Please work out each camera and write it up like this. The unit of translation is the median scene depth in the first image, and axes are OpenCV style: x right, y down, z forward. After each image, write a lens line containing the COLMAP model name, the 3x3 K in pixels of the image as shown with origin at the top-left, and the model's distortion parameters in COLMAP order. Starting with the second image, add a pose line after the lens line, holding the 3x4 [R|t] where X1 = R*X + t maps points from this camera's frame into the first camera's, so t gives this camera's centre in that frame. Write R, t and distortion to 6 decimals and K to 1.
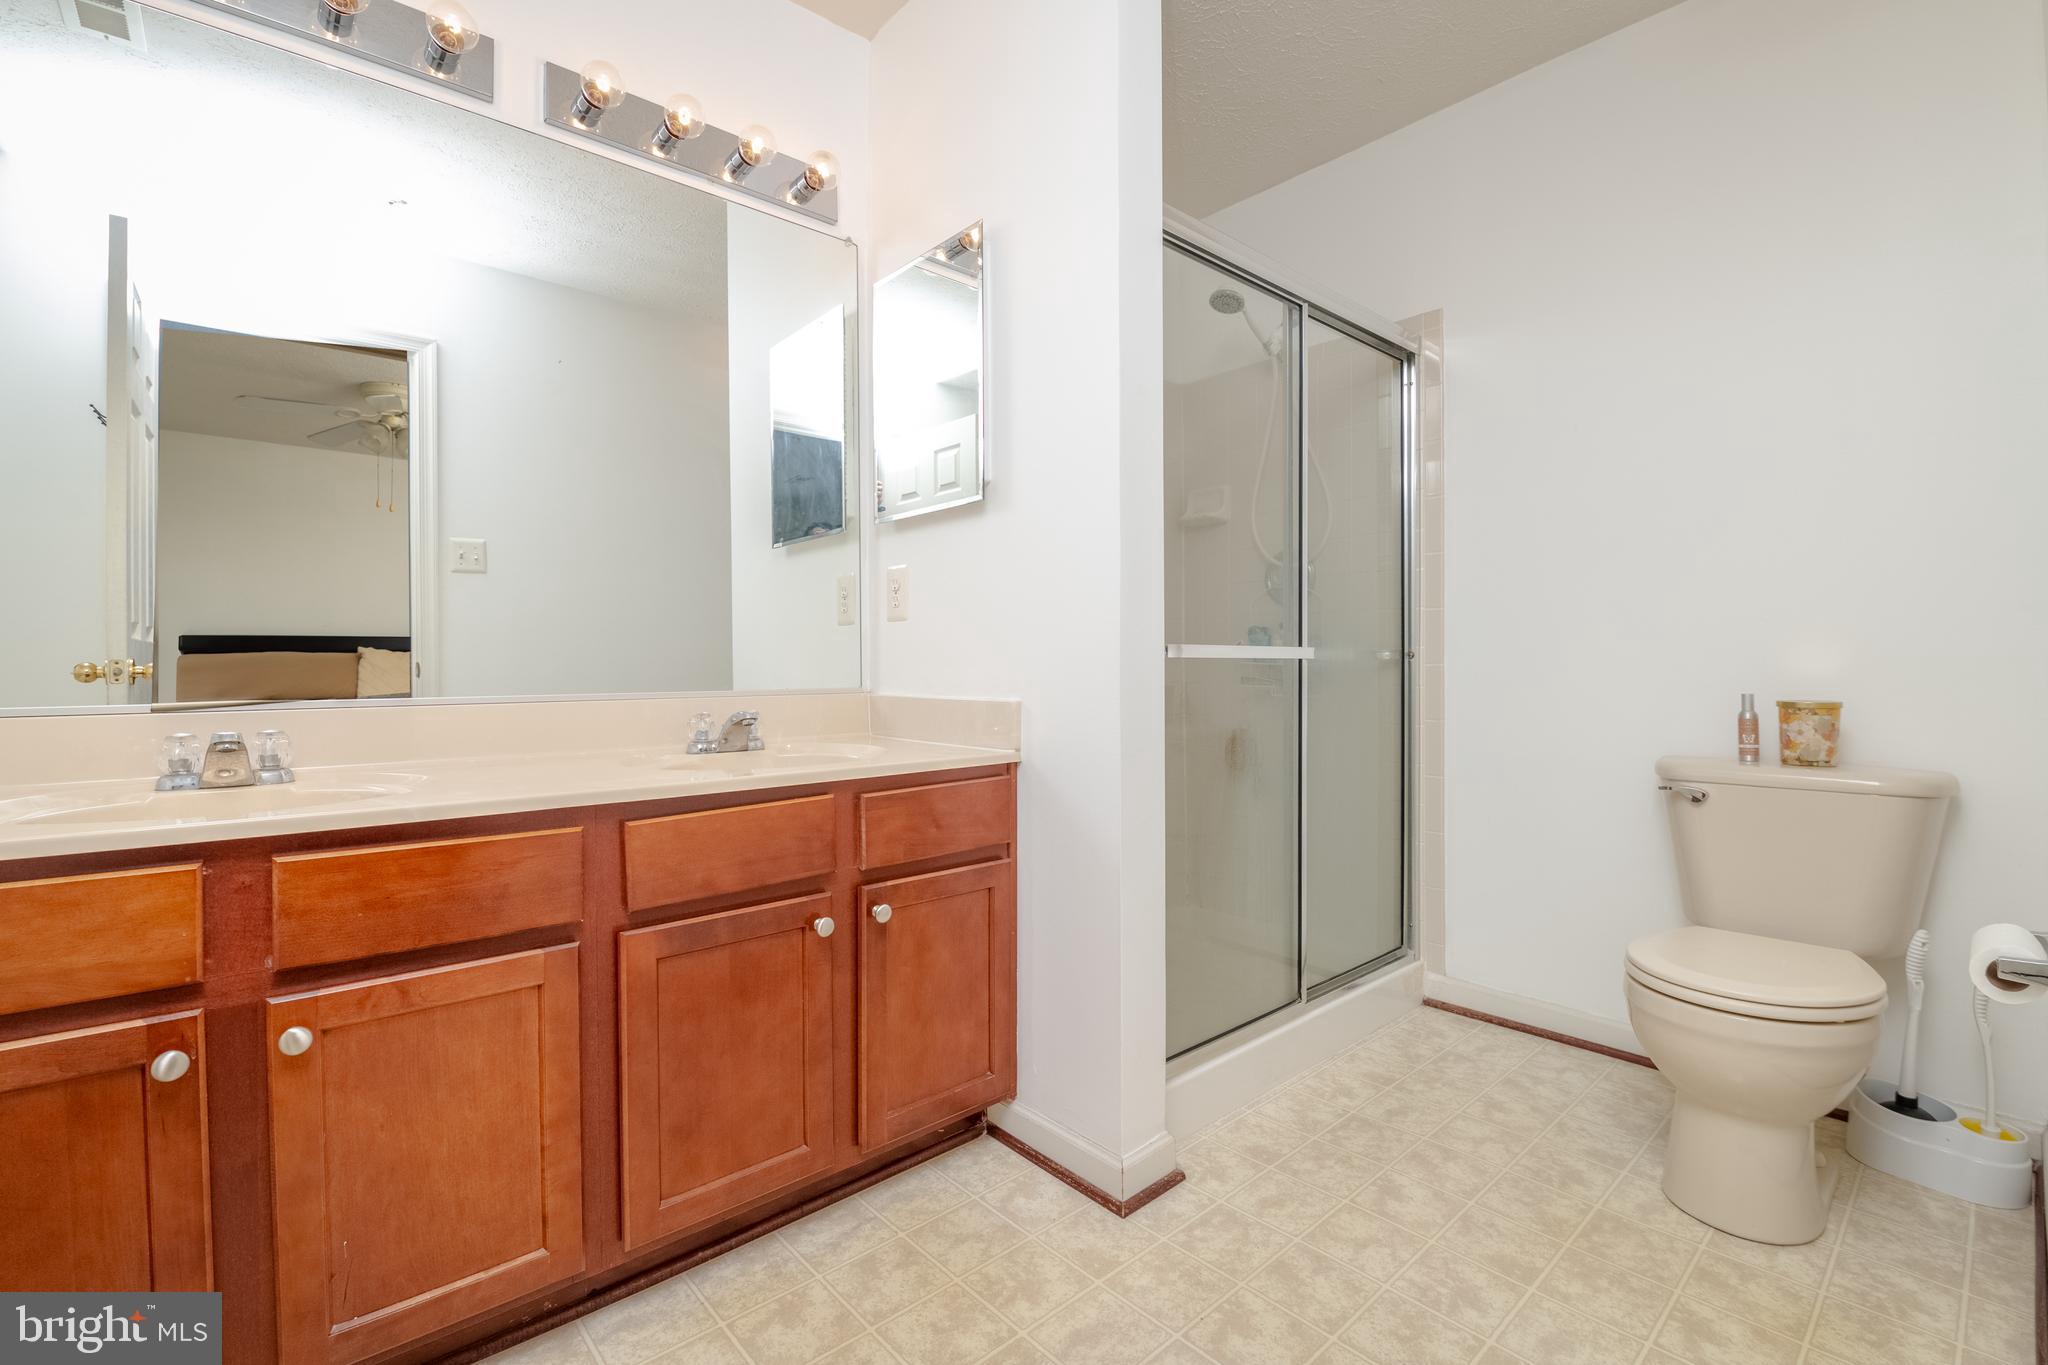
lens RADIAL K [[872.9, 0, 1021.5], [0, 872.9, 681.0], [0, 0, 1]] dist [-0.010276, -0.000362]
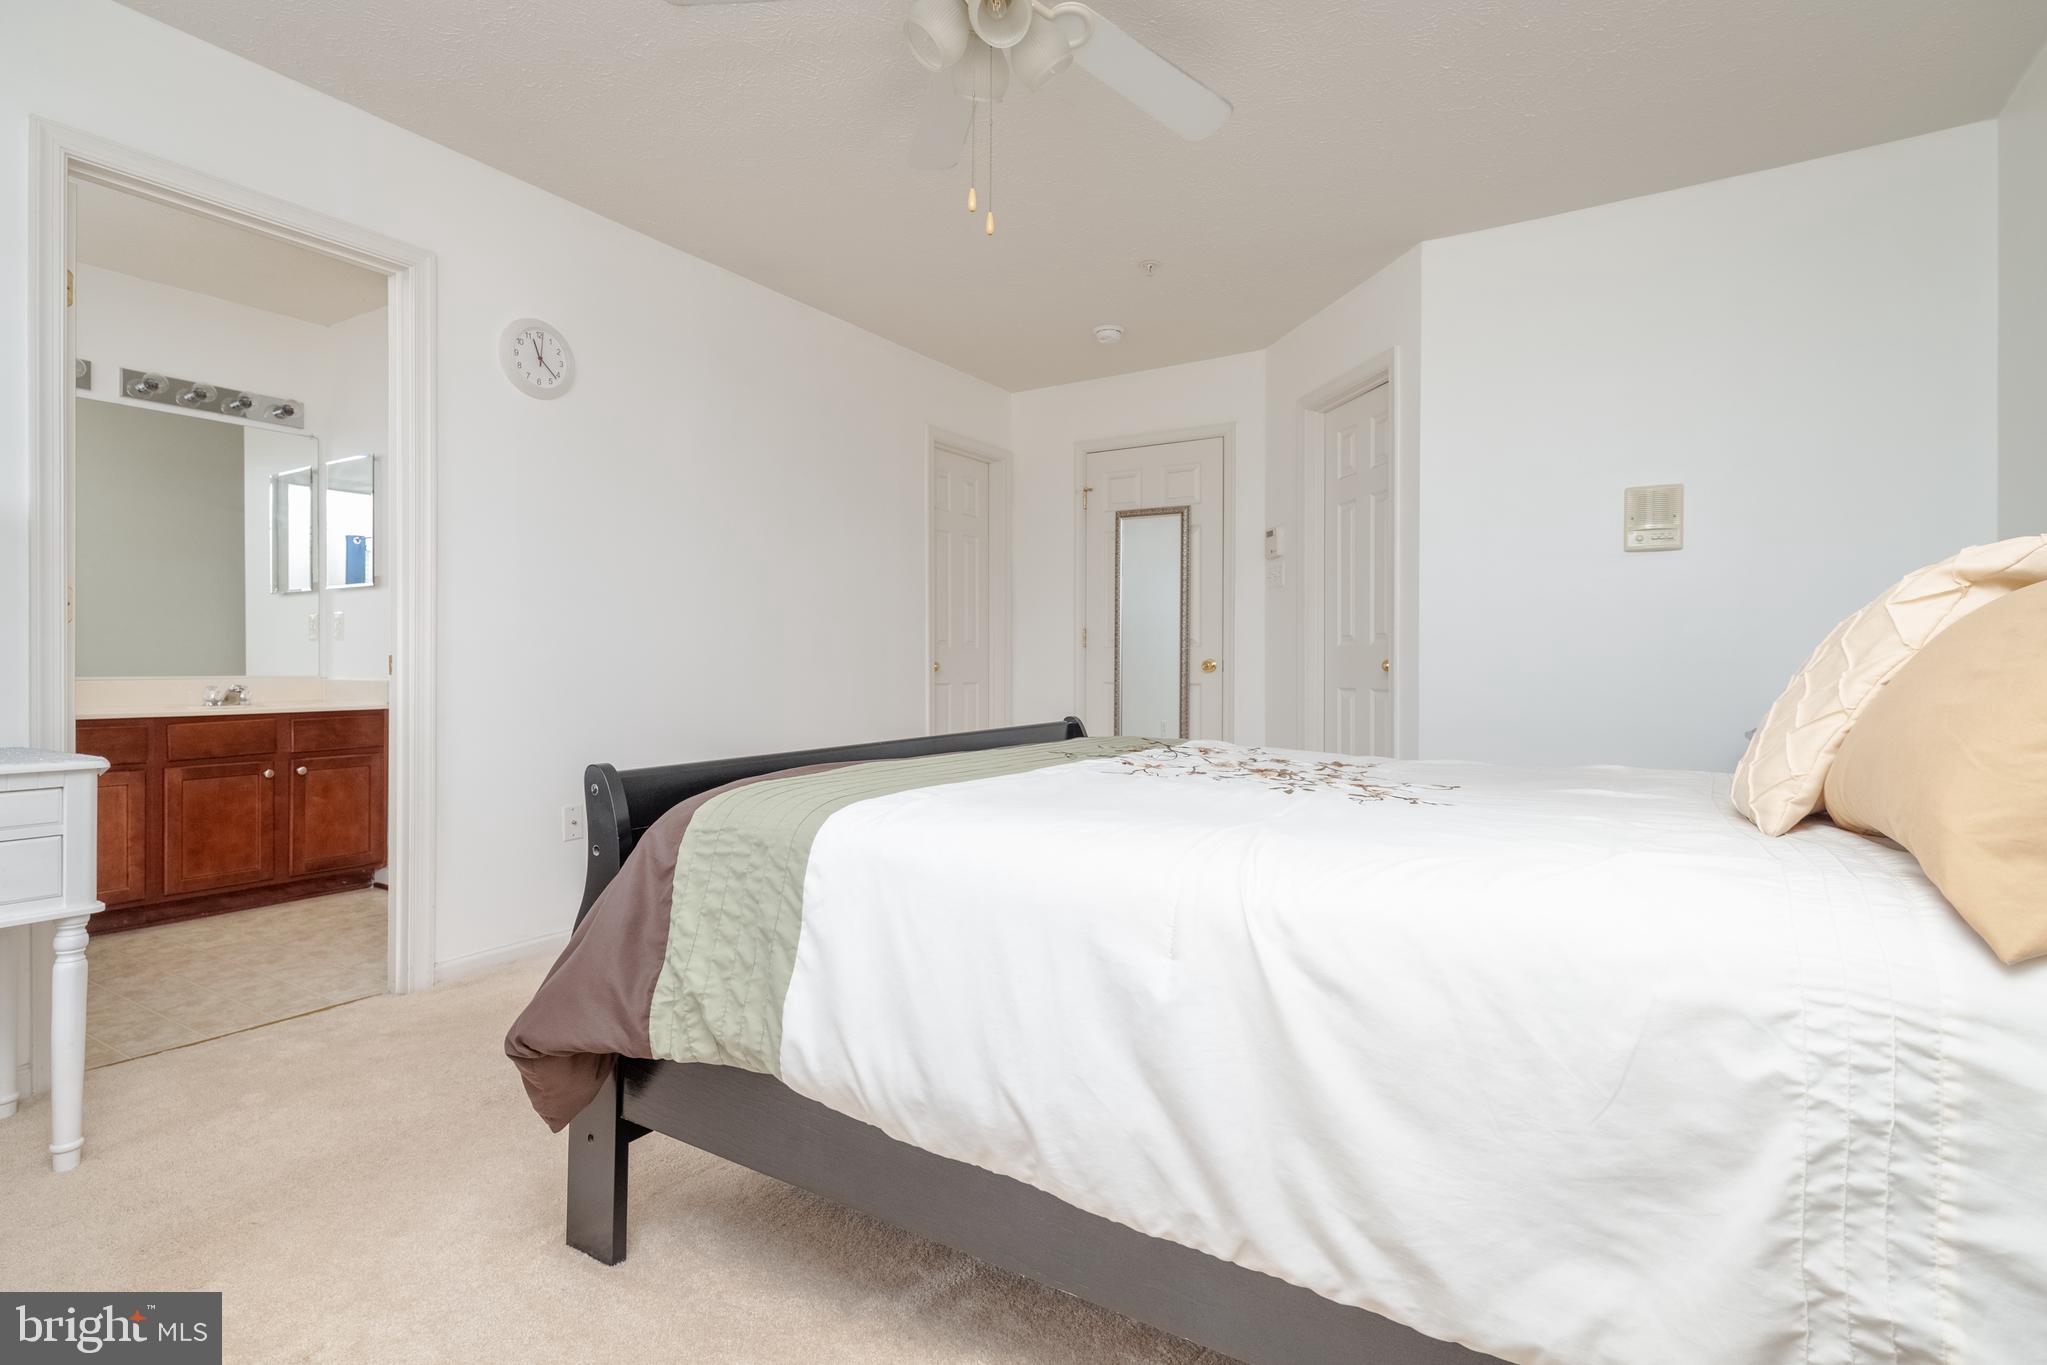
lens RADIAL K [[952.7, 0, 1023.3], [0, 952.7, 672.8], [0, 0, 1]] dist [-0.002018, -0.001462]
pose [[0.954613, 0.007161, 0.297763, 0.919849], [-0.006514, 0.999974, -0.003167, 0.001300], [-0.297778, 0.001084, 0.954635, -1.992060]]
